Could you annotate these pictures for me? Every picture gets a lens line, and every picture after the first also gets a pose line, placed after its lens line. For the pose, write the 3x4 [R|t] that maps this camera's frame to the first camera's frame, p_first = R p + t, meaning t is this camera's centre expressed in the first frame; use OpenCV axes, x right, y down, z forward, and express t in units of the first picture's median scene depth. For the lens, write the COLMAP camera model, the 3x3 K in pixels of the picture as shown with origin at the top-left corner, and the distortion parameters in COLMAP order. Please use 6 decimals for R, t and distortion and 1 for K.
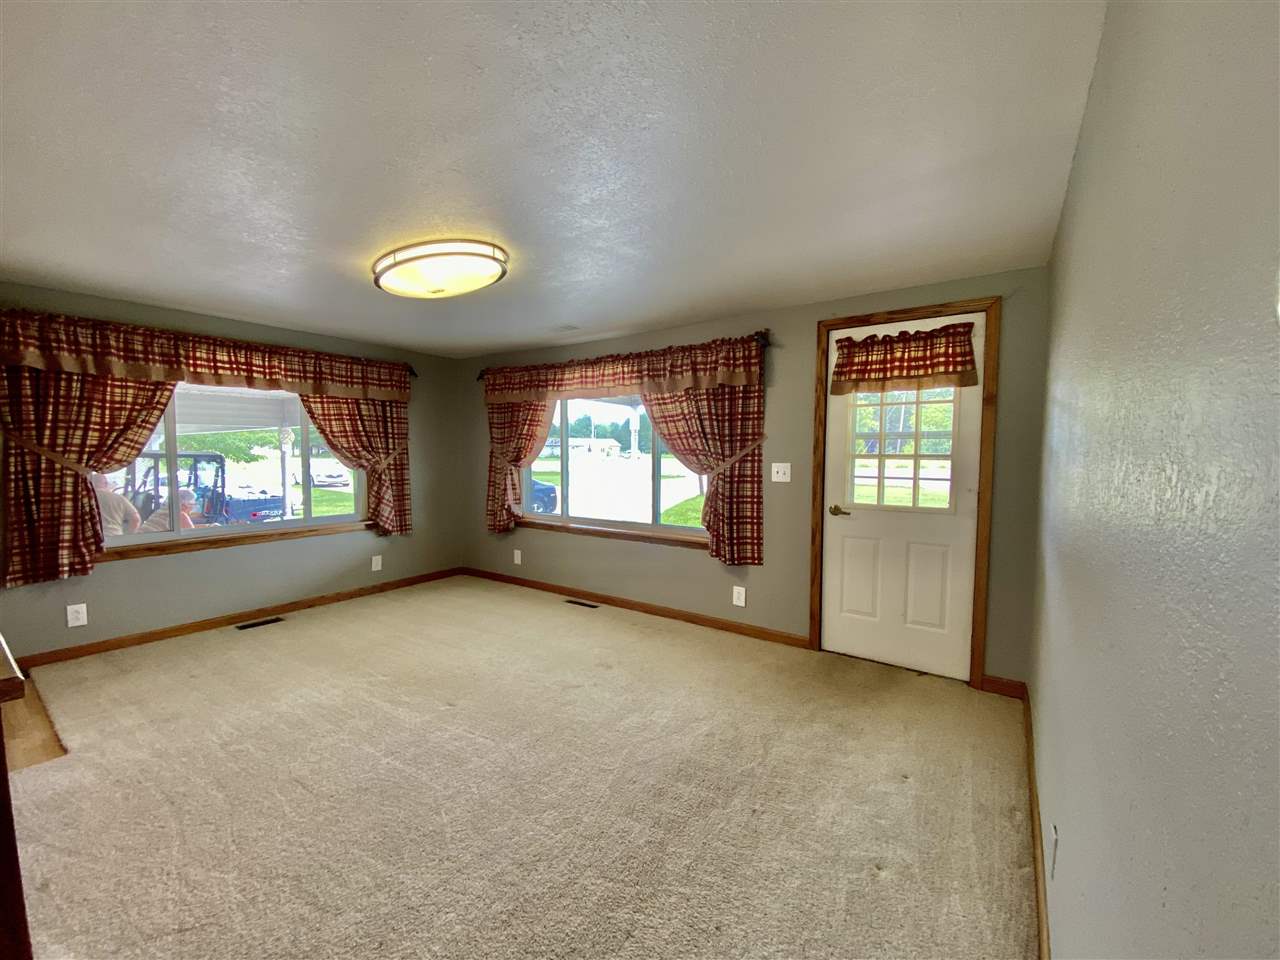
lens RADIAL K [[520.4, 0, 630.0], [0, 520.4, 481.2], [0, 0, 1]] dist [0.017814, -0.019375]
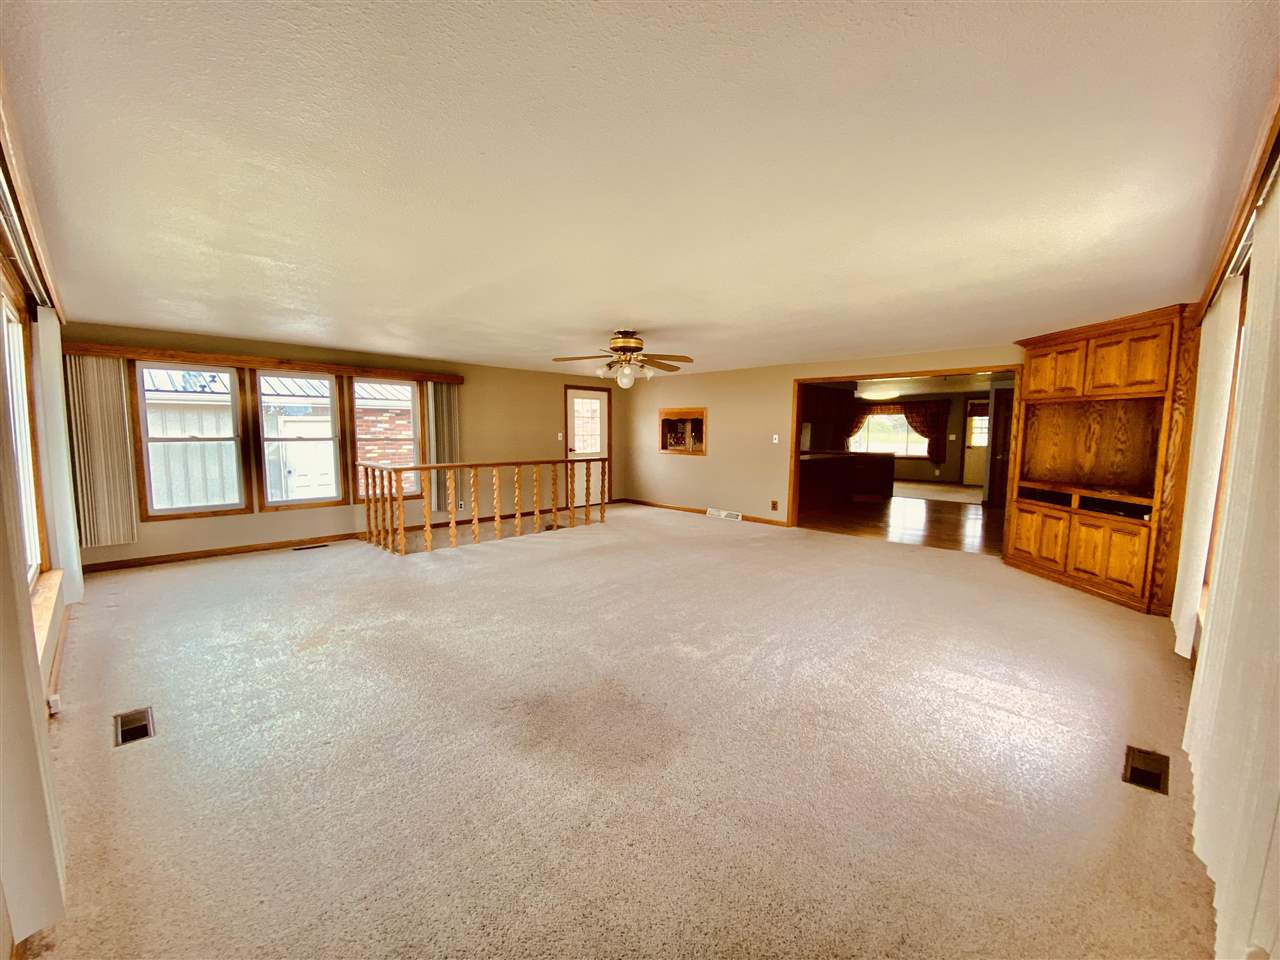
lens RADIAL K [[520.4, 0, 630.0], [0, 520.4, 481.2], [0, 0, 1]] dist [0.017814, -0.019375]
pose [[0.986087, 0.015259, -0.165530, -1.487432], [-0.008725, 0.999156, 0.040130, 0.182584], [0.166003, -0.038127, 0.985388, -3.369282]]
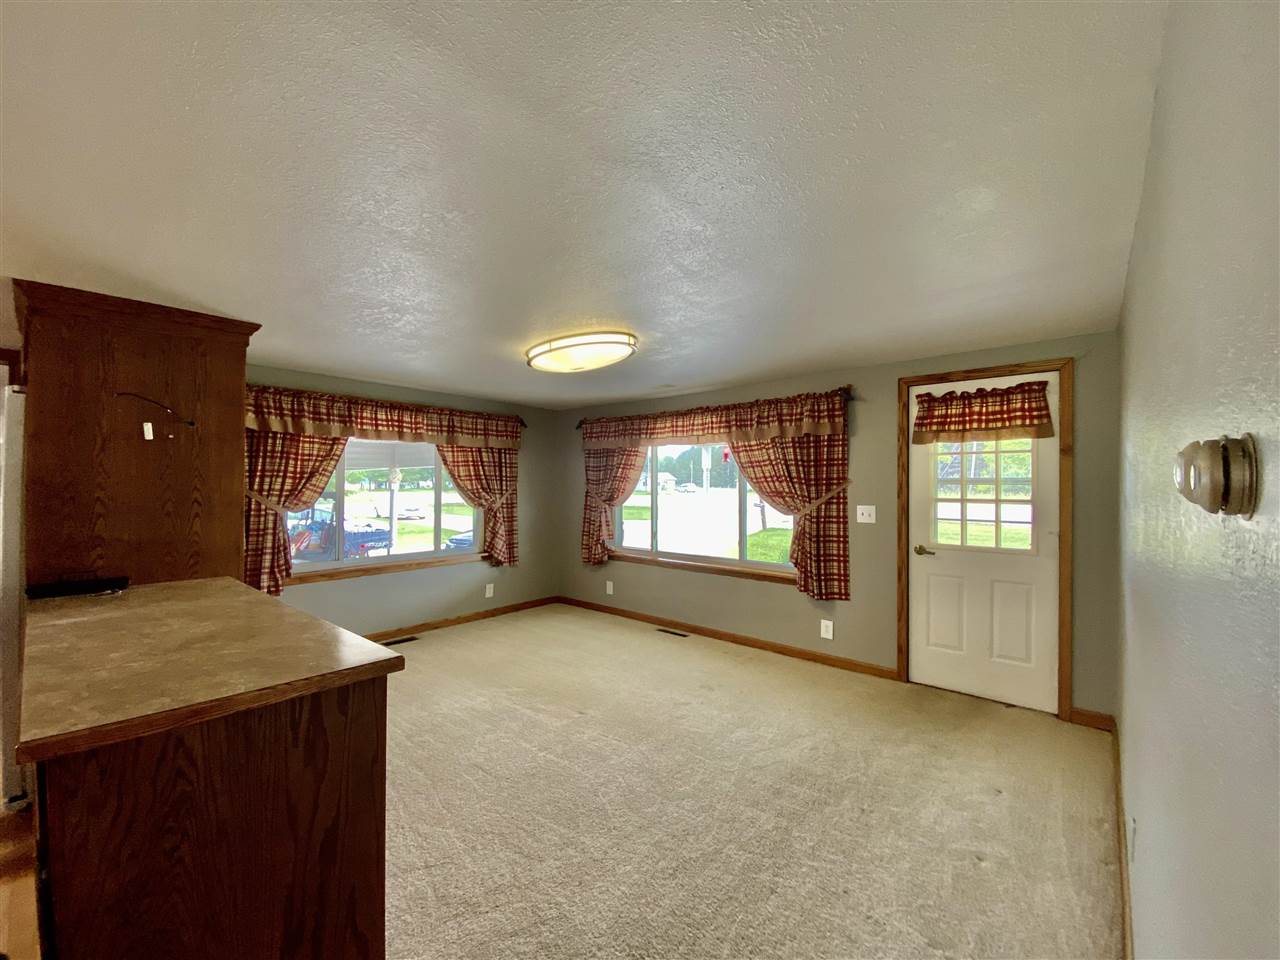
lens RADIAL K [[520.4, 0, 630.0], [0, 520.4, 481.2], [0, 0, 1]] dist [0.017814, -0.019375]
pose [[0.994539, -0.001533, -0.104359, -0.095753], [-0.005088, 0.997991, -0.063154, -0.015621], [0.104246, 0.063340, 0.992533, -0.157038]]
